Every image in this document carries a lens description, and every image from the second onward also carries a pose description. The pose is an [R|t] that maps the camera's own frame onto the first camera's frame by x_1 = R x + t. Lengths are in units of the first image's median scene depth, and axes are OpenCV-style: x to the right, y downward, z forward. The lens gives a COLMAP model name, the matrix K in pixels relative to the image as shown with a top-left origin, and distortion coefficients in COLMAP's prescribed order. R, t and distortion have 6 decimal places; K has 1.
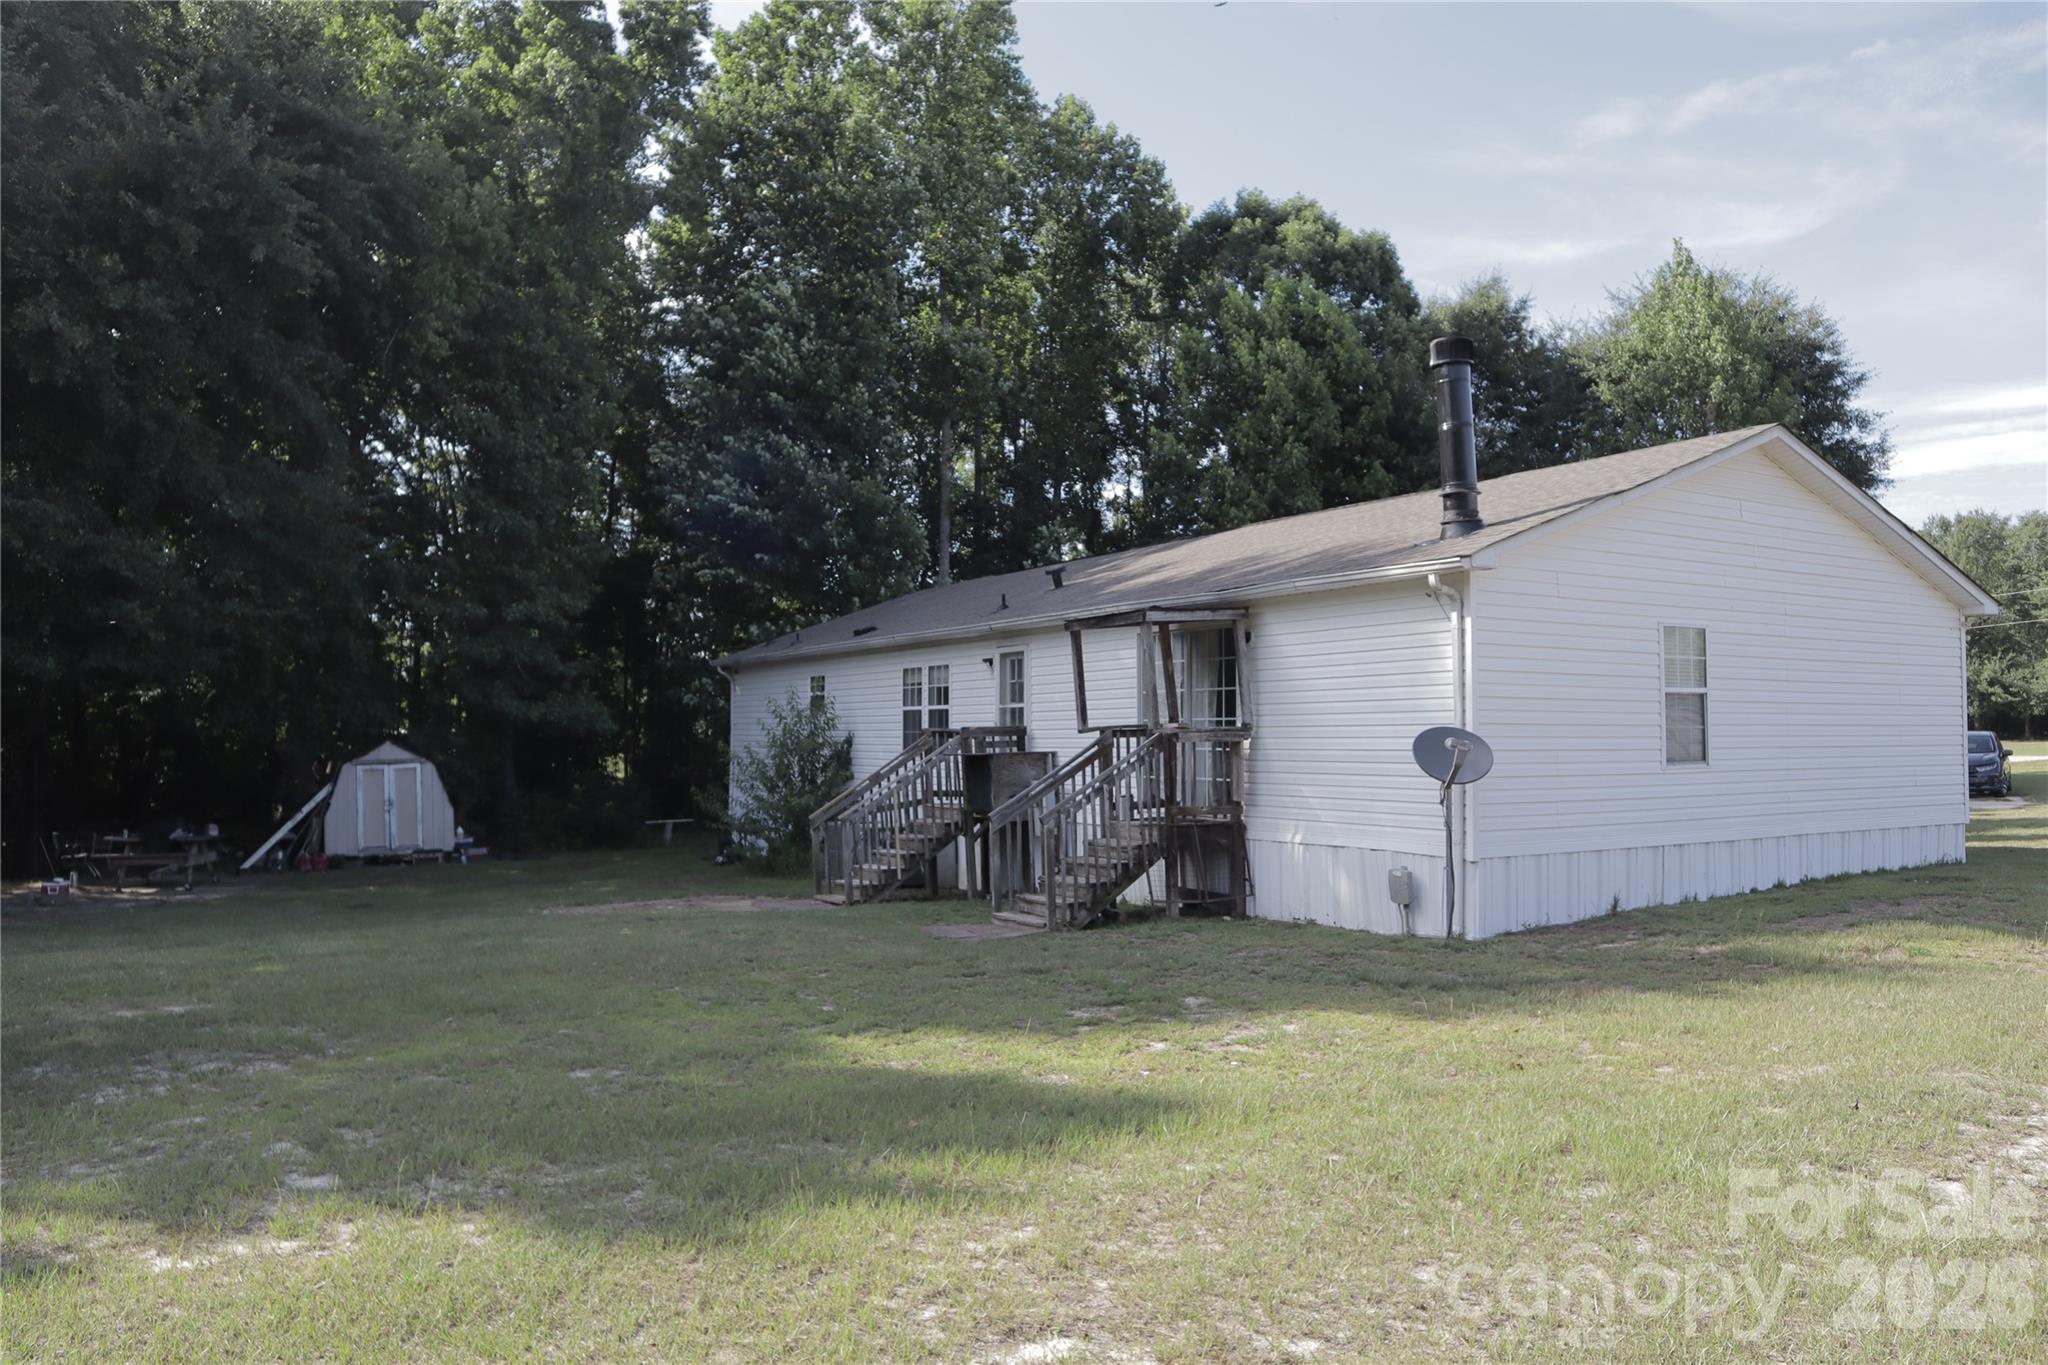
lens RADIAL K [[1423.2, 0, 1024.0], [0, 1423.2, 682.5], [0, 0, 1]] dist [-0.130609, 0.084311]
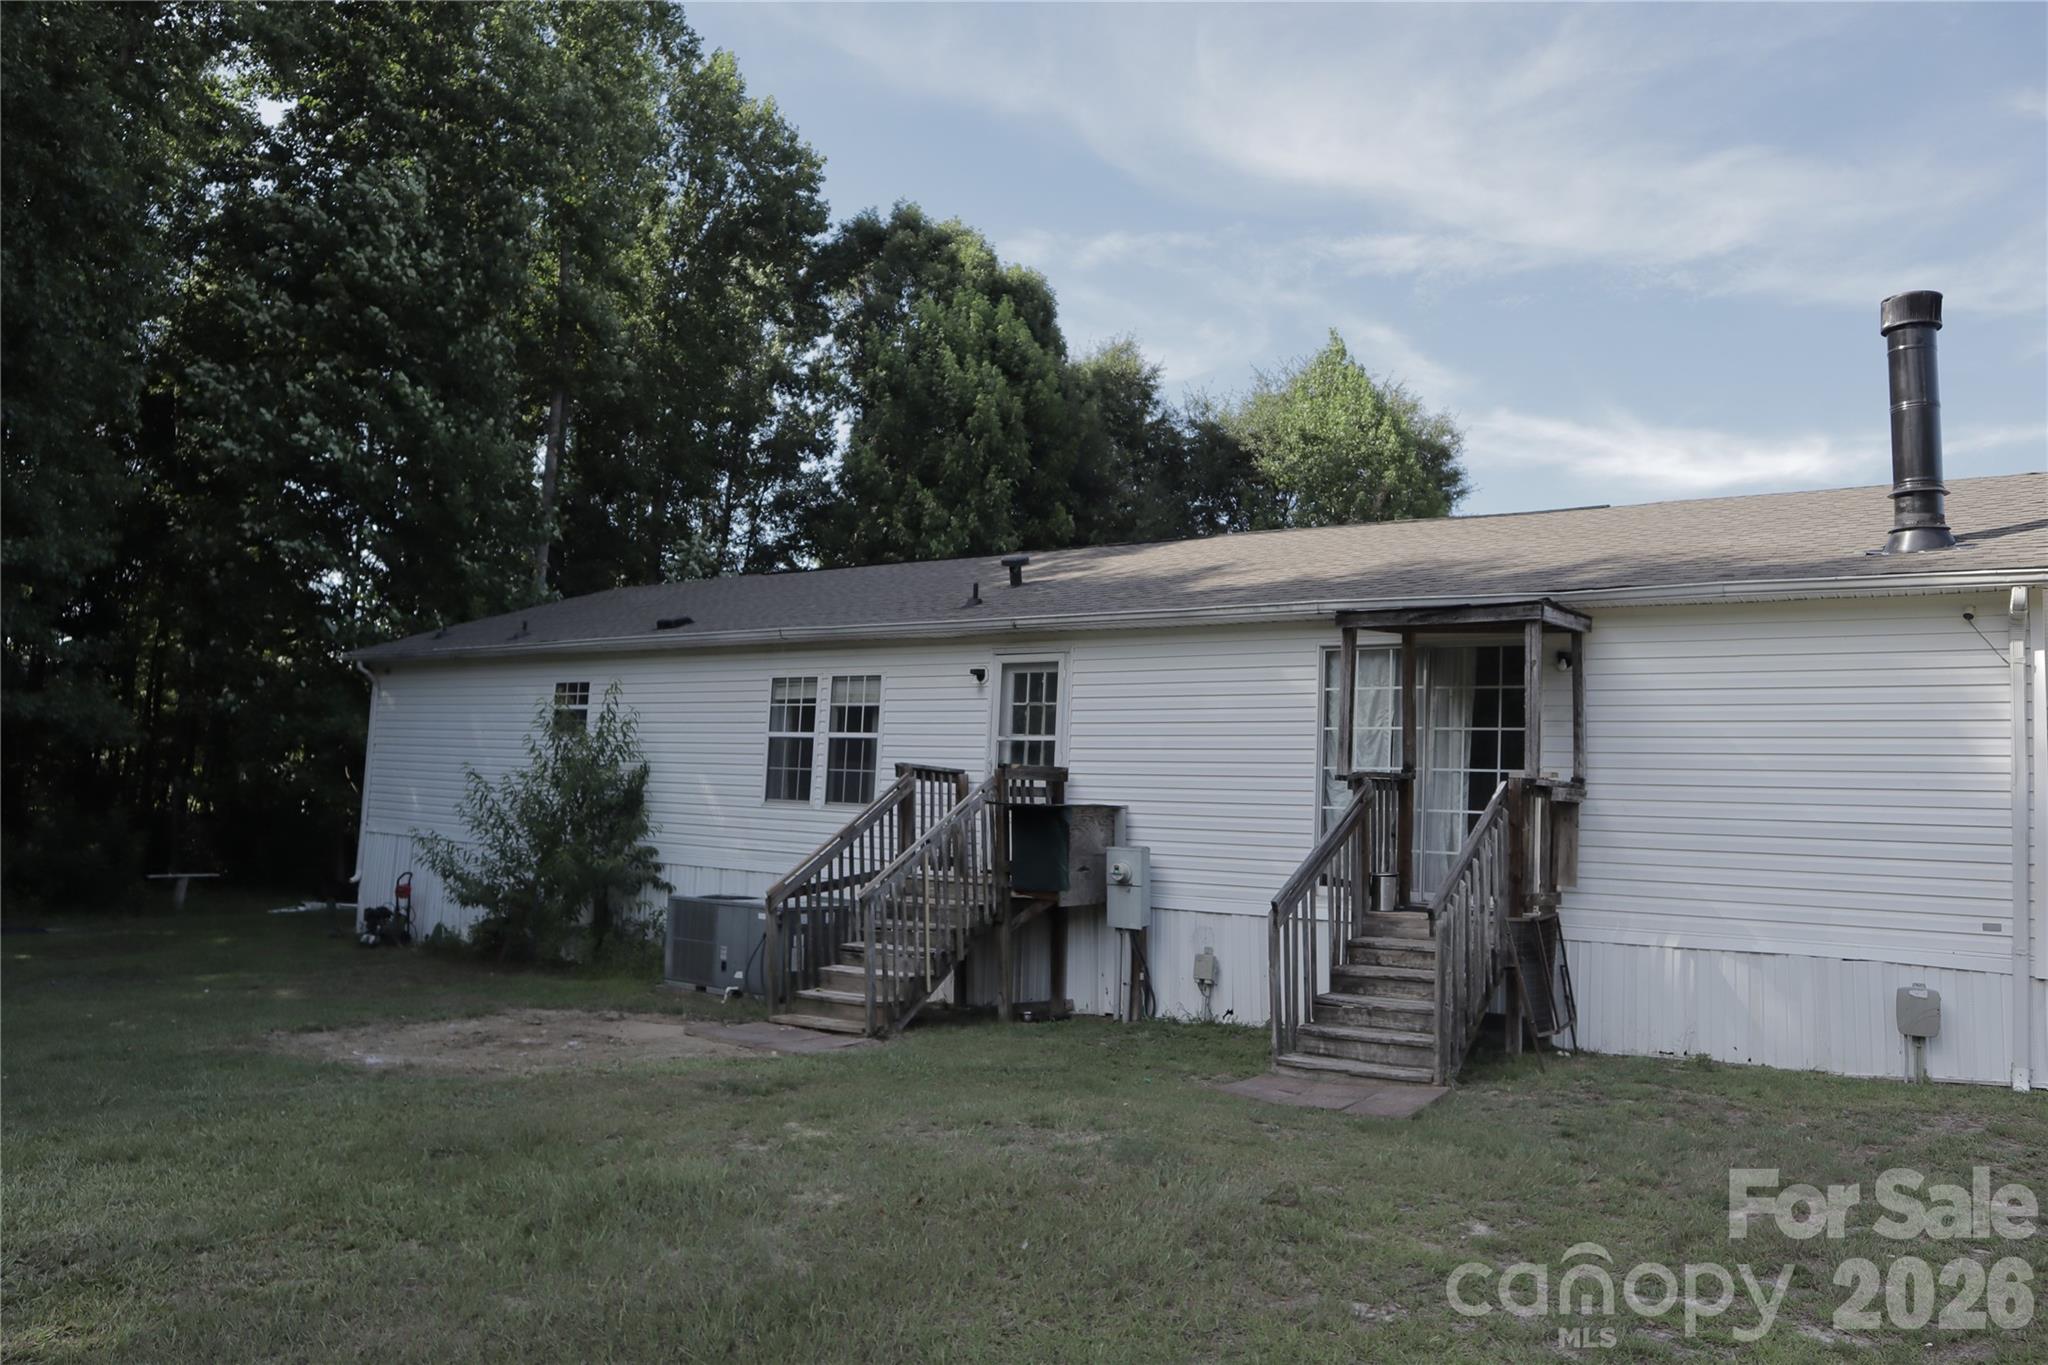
lens RADIAL K [[1423.2, 0, 1024.0], [0, 1423.2, 682.5], [0, 0, 1]] dist [-0.130609, 0.084311]
pose [[0.913047, 0.082298, 0.399465, -0.138254], [-0.063879, 0.996198, -0.059232, 0.014441], [-0.402821, 0.028564, 0.914833, 0.167067]]
